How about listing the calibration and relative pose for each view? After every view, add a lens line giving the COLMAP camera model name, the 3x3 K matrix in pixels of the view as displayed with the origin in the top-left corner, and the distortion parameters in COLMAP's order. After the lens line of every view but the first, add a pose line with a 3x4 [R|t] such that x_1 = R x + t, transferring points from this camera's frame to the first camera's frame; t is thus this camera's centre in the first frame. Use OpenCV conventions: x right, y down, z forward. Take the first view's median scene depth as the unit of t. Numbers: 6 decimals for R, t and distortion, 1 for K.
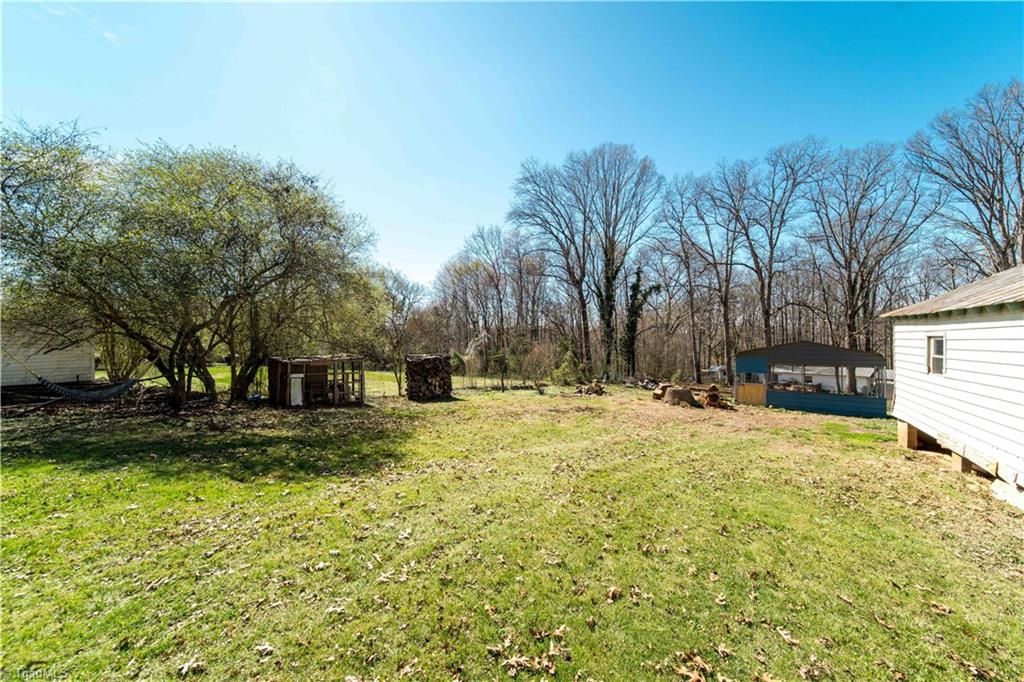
lens RADIAL K [[360.3, 0, 515.4], [0, 360.3, 340.2], [0, 0, 1]] dist [-0.000861, -0.000256]
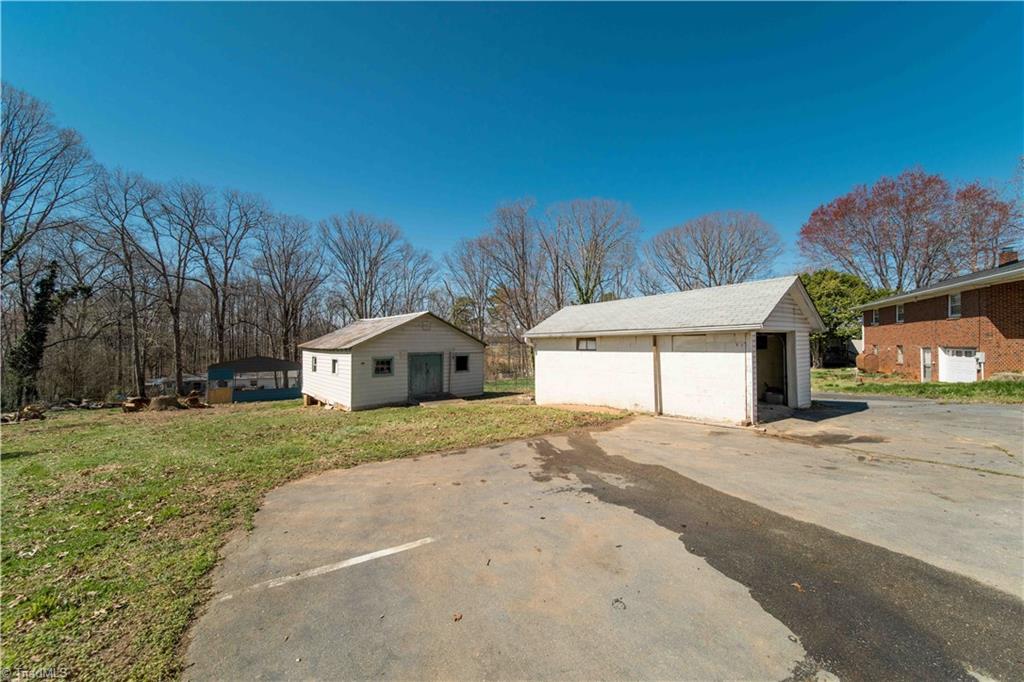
lens RADIAL K [[362.8, 0, 516.0], [0, 362.8, 343.4], [0, 0, 1]] dist [-0.000587, -0.001651]
pose [[0.250610, 0.013322, 0.967997, -0.171727], [-0.002599, 0.999911, -0.013089, -0.013731], [-0.968085, 0.000765, 0.250622, -0.183098]]
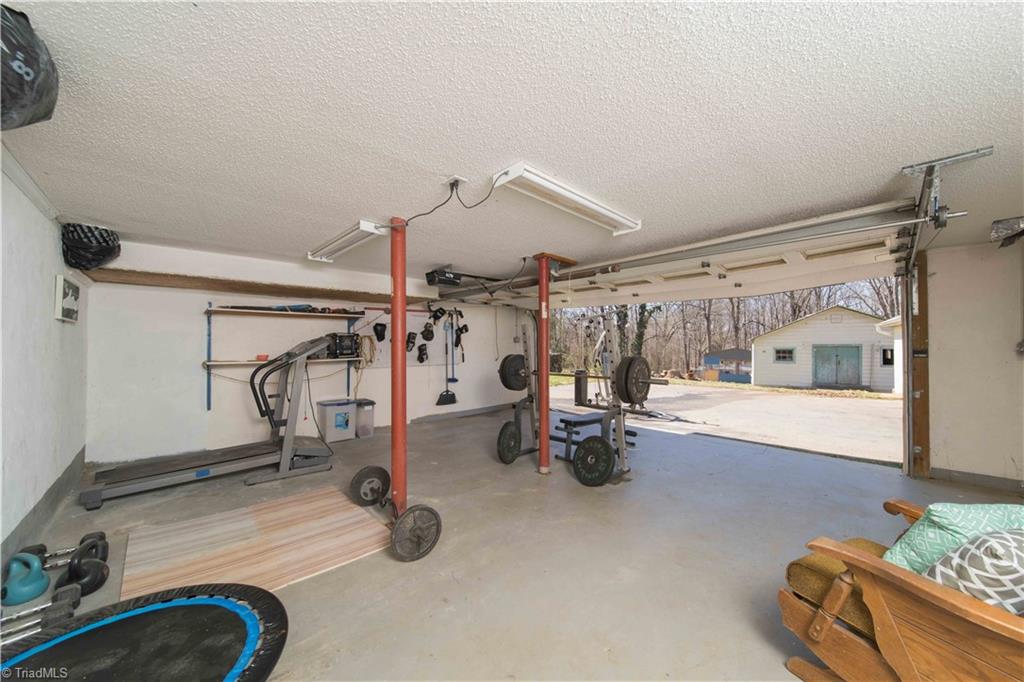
lens RADIAL K [[360.3, 0, 515.4], [0, 360.3, 340.2], [0, 0, 1]] dist [-0.000861, -0.000256]
pose [[0.999849, 0.011960, 0.012627, -0.184880], [-0.011886, 0.999912, -0.005933, -0.006225], [-0.012697, 0.005782, 0.999903, -0.403330]]
